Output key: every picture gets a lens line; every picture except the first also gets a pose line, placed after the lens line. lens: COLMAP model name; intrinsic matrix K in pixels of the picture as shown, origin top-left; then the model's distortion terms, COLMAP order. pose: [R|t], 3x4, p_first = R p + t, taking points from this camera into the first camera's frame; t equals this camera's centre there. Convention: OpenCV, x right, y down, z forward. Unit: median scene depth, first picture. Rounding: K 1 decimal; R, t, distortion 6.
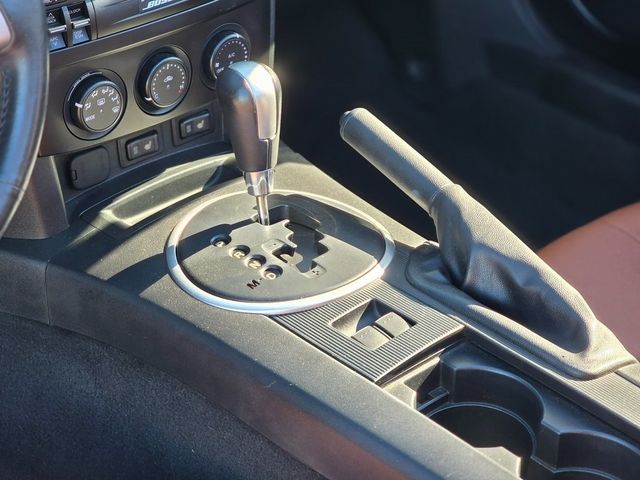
lens RADIAL K [[1656.9, 0, 320.0], [0, 1656.9, 240.0], [0, 0, 1]] dist [-0.751561, 10.860110]
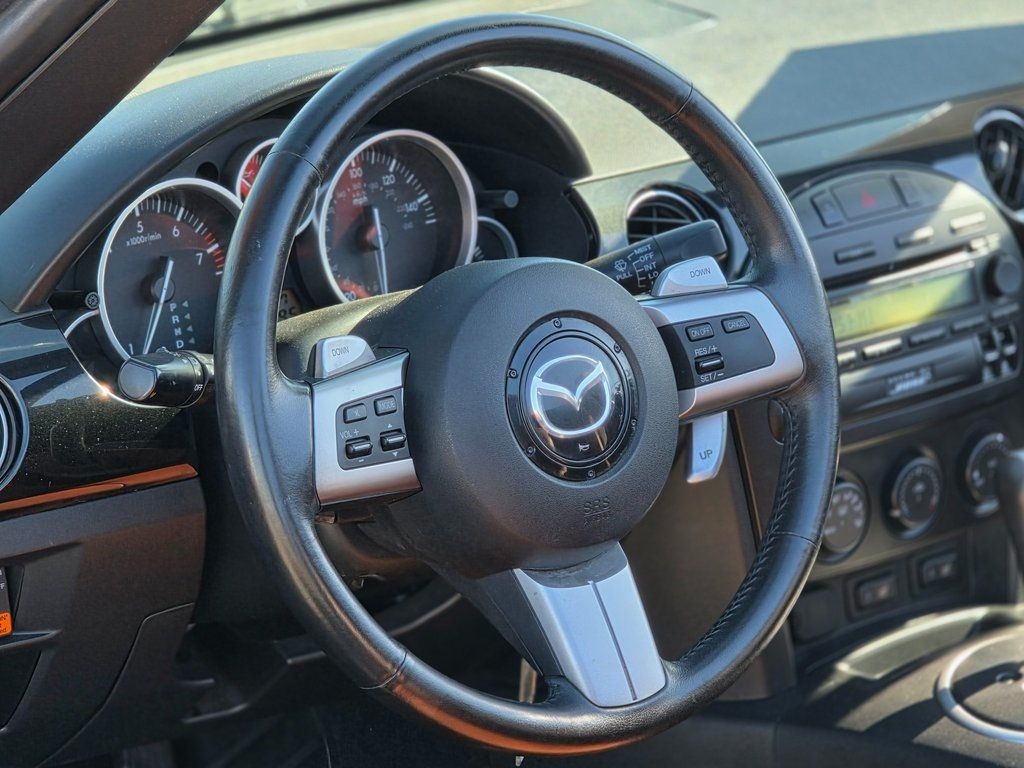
lens RADIAL K [[3383.3, 0, 512.0], [0, 3383.3, 384.0], [0, 0, 1]] dist [-0.812470, 14.844491]
pose [[0.995787, -0.041317, -0.081862, -0.154120], [0.018068, 0.963642, -0.266586, 0.274848], [0.089900, 0.263983, 0.960328, -0.550634]]
